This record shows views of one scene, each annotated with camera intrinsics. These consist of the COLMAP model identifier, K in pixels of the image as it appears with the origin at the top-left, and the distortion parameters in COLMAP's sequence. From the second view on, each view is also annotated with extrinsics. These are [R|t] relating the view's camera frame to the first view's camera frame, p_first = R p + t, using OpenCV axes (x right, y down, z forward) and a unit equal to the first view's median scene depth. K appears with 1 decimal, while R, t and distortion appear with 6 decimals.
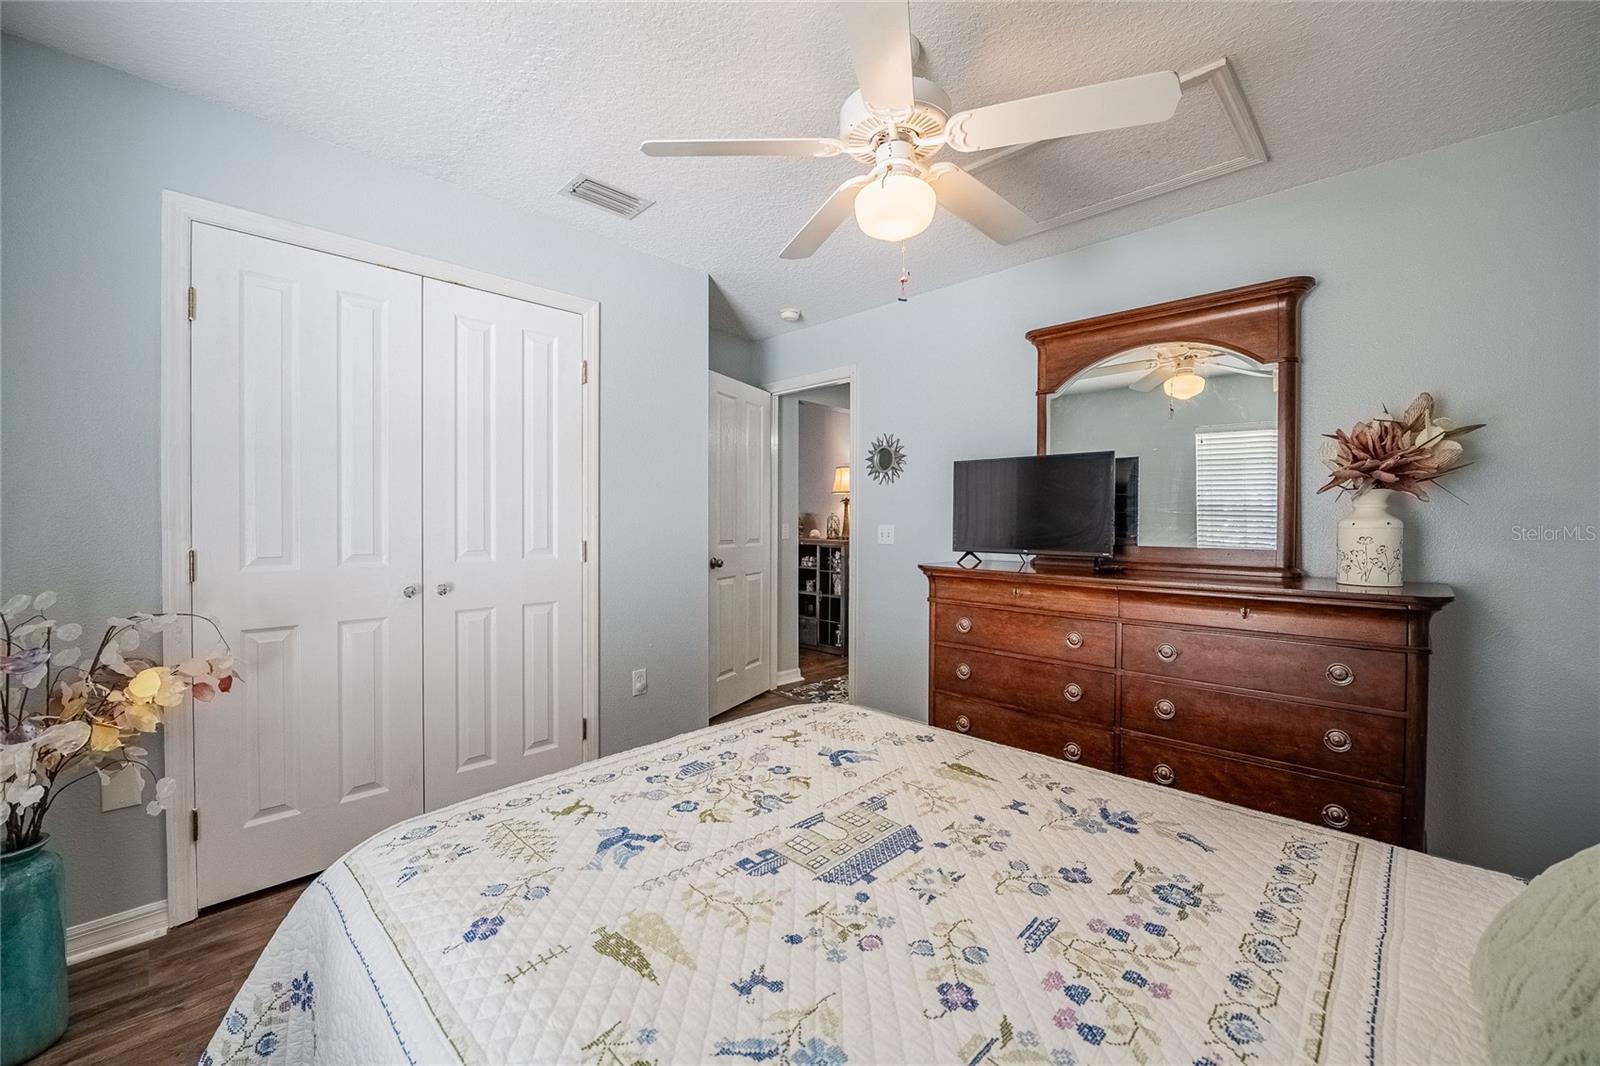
lens RADIAL K [[661.1, 0, 798.7], [0, 661.1, 526.8], [0, 0, 1]] dist [-0.012902, 0.000044]
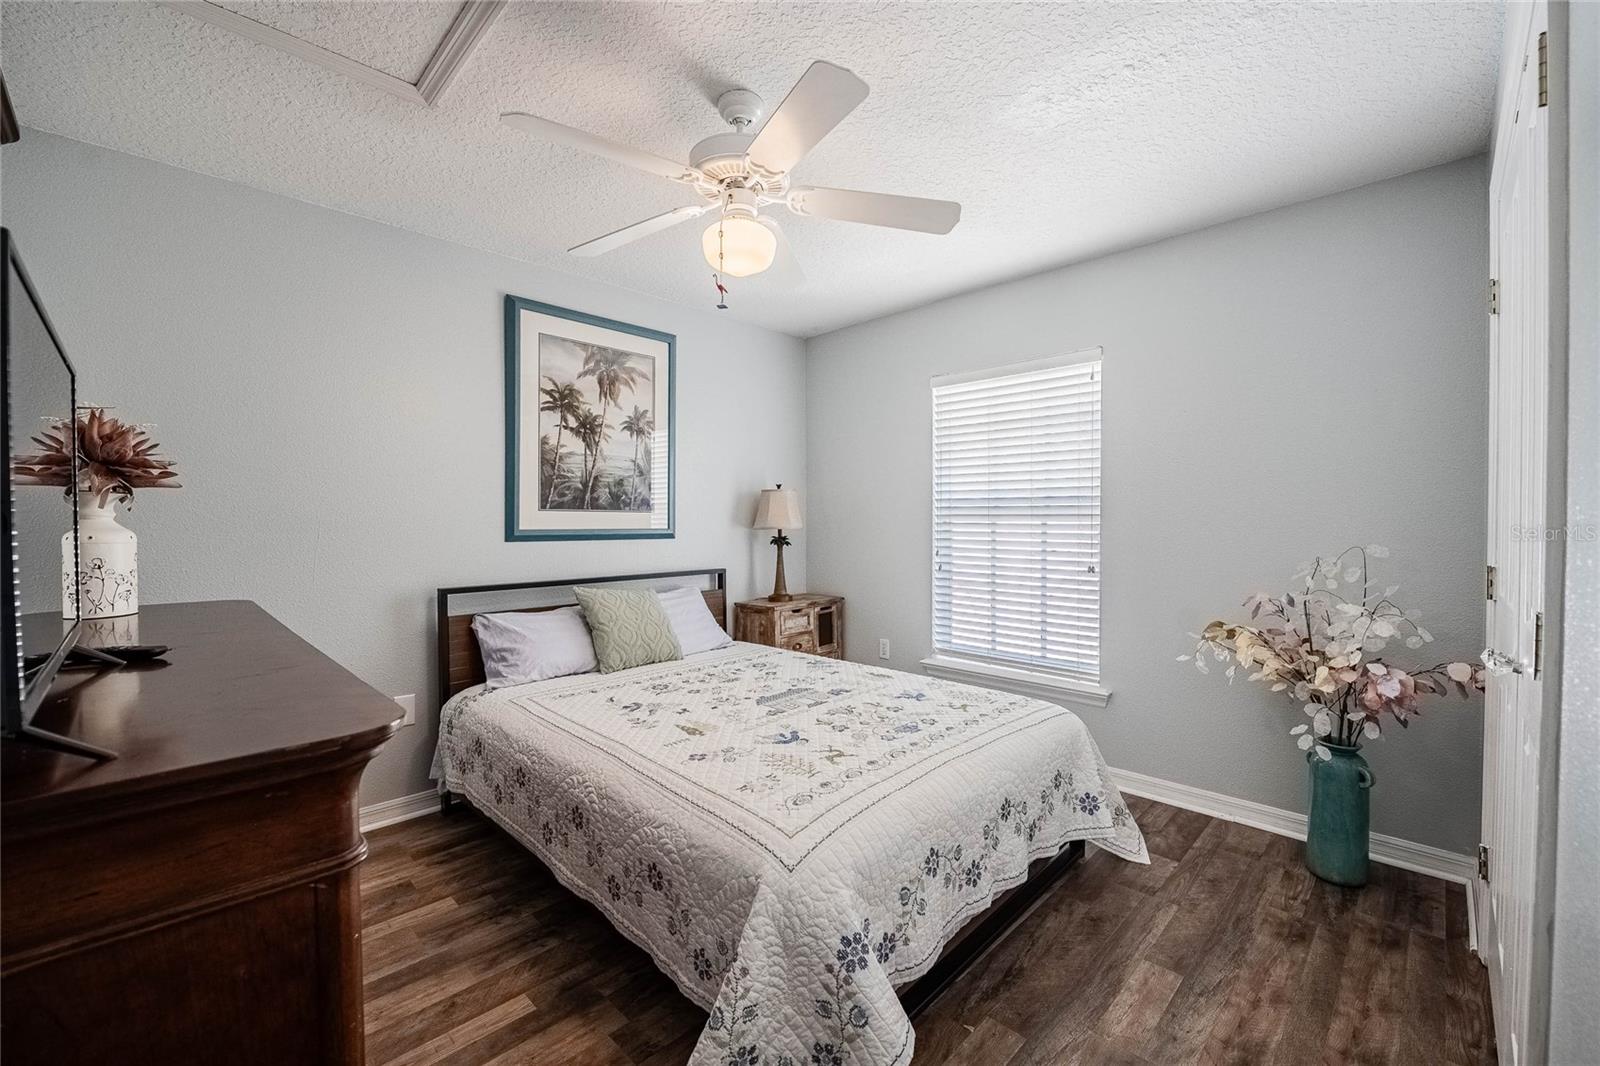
lens RADIAL K [[661.1, 0, 799.8], [0, 661.1, 529.9], [0, 0, 1]] dist [-0.012902, 0.000044]
pose [[-0.999975, -0.000350, 0.007132, 0.043283], [-0.000162, 0.999656, 0.026219, -0.046688], [-0.007139, 0.026217, -0.999631, 2.457116]]
